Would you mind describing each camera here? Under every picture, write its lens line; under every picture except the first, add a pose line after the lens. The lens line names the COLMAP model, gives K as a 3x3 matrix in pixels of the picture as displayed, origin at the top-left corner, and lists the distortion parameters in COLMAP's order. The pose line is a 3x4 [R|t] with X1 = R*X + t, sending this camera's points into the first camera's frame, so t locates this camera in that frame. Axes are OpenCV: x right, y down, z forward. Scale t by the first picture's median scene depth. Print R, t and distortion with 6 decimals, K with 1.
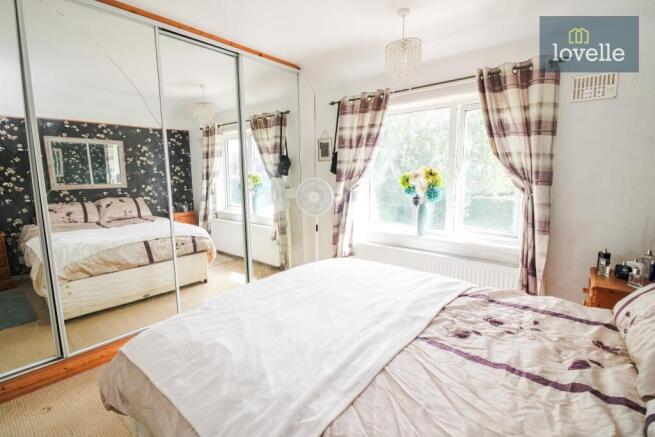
lens RADIAL K [[311.2, 0, 326.6], [0, 311.2, 214.1], [0, 0, 1]] dist [-0.002549, -0.000280]
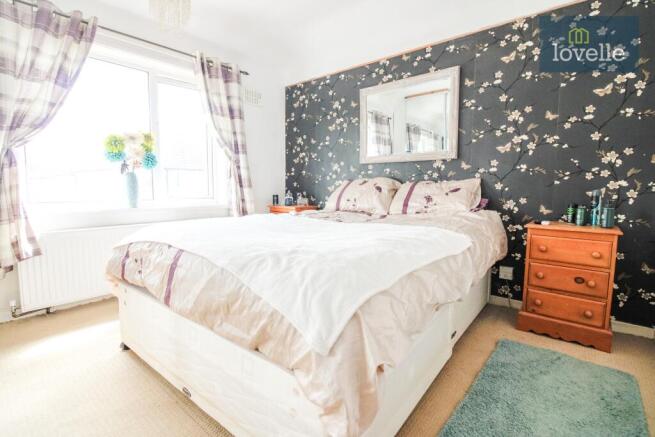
lens RADIAL K [[311.2, 0, 326.6], [0, 311.2, 214.1], [0, 0, 1]] dist [-0.002549, -0.000280]
pose [[0.017439, -0.078043, 0.996797, -0.723676], [0.131046, 0.988527, 0.075103, 0.114638], [-0.991223, 0.129317, 0.027466, 0.562363]]
